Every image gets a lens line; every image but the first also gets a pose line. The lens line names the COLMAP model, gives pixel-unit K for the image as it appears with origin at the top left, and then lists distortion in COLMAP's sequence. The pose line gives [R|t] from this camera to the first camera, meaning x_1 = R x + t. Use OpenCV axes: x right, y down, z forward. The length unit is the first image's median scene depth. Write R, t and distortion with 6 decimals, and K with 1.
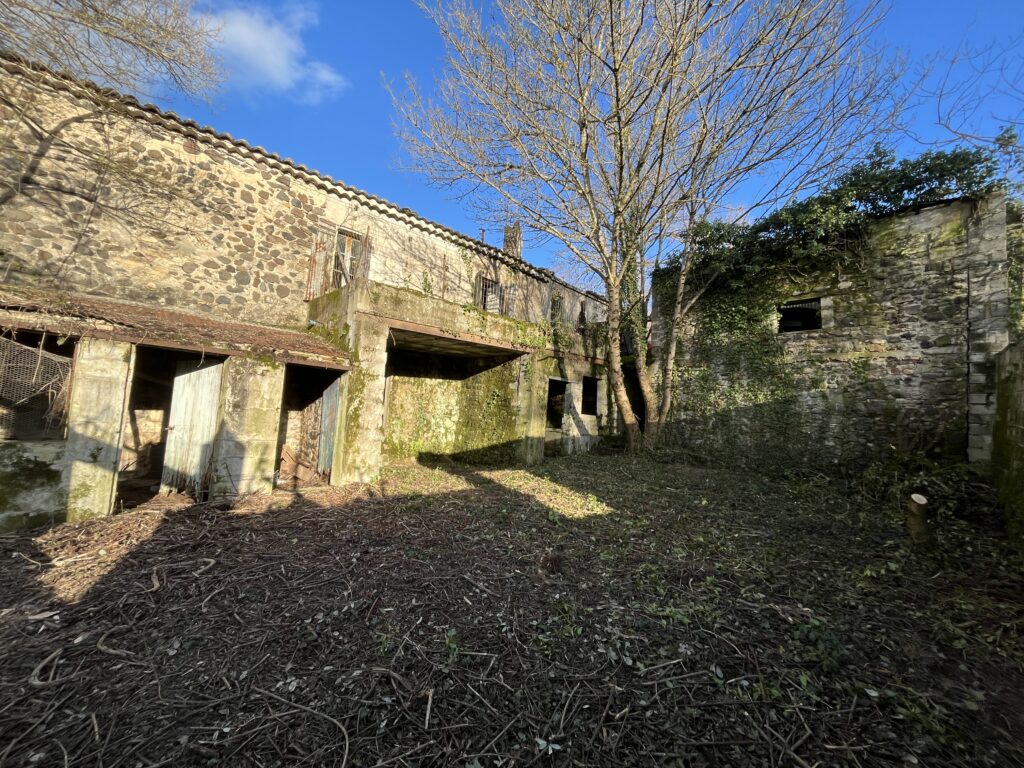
lens RADIAL K [[413.0, 0, 516.1], [0, 413.0, 381.0], [0, 0, 1]] dist [-0.001174, -0.001680]
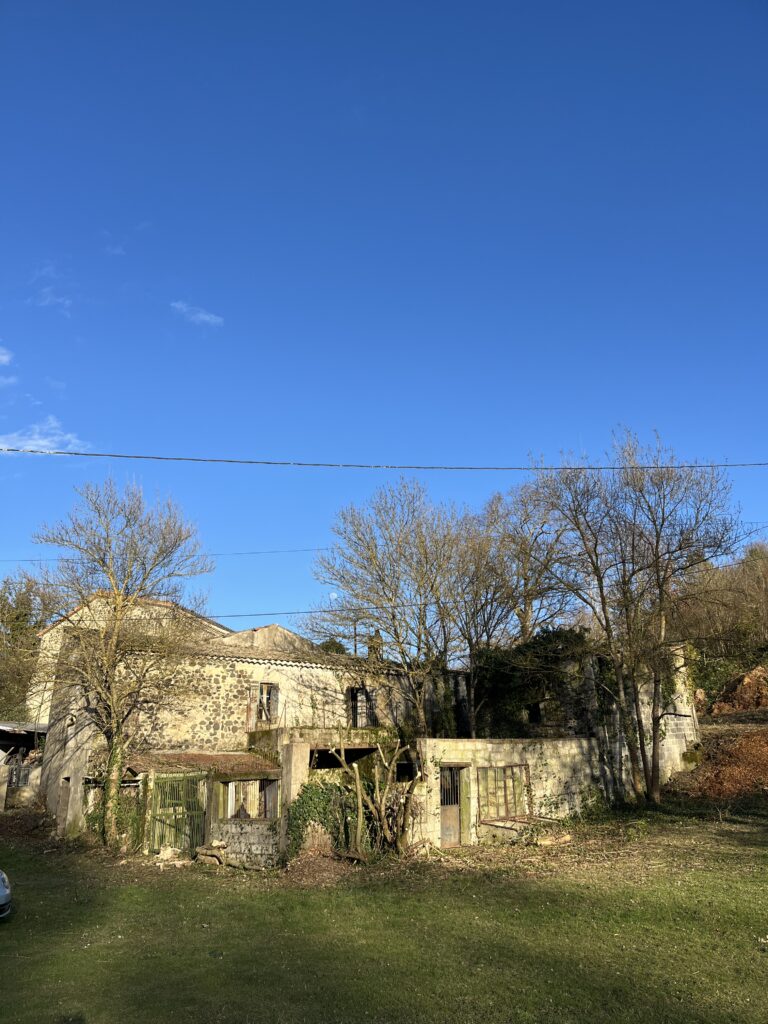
lens RADIAL K [[773.7, 0, 387.4], [0, 773.7, 518.9], [0, 0, 1]] dist [0.055345, -0.061129]
pose [[0.987579, -0.125285, -0.094824, 0.493556], [0.097586, 0.962065, -0.254768, -0.168374], [0.123145, 0.242350, 0.962342, -2.275855]]
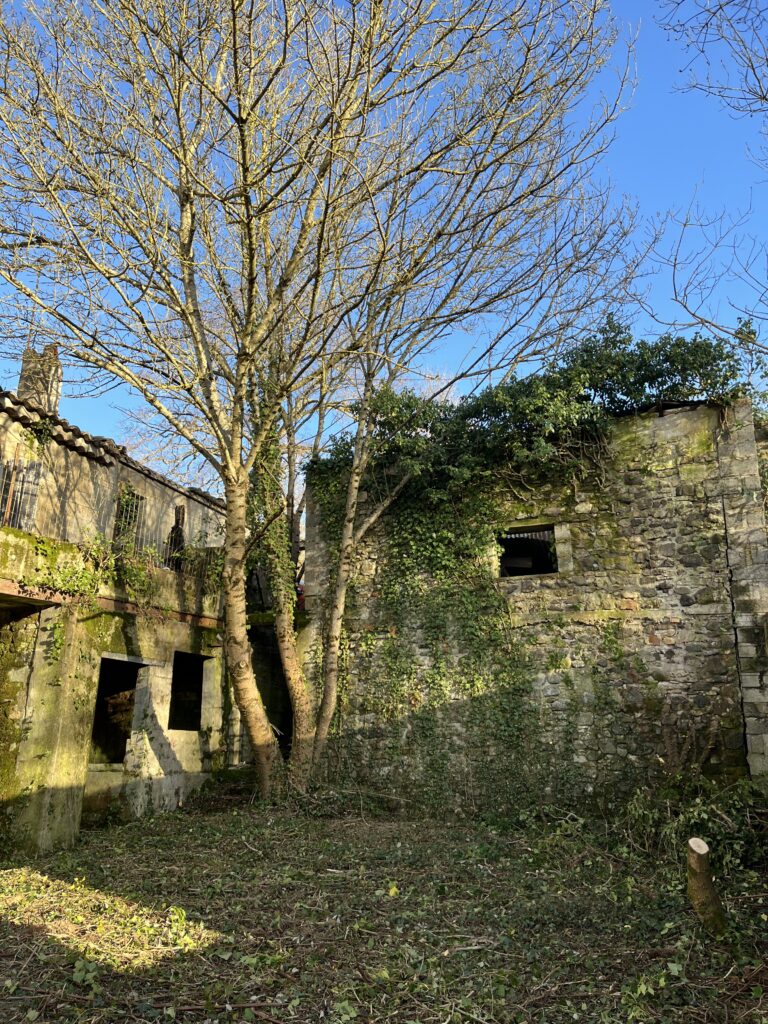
lens RADIAL K [[773.7, 0, 387.4], [0, 773.7, 513.2], [0, 0, 1]] dist [0.055345, -0.061129]
pose [[0.914640, 0.061326, 0.399590, 0.014063], [0.013407, 0.983282, -0.181596, -0.003089], [-0.404046, 0.171453, 0.898527, 0.011187]]
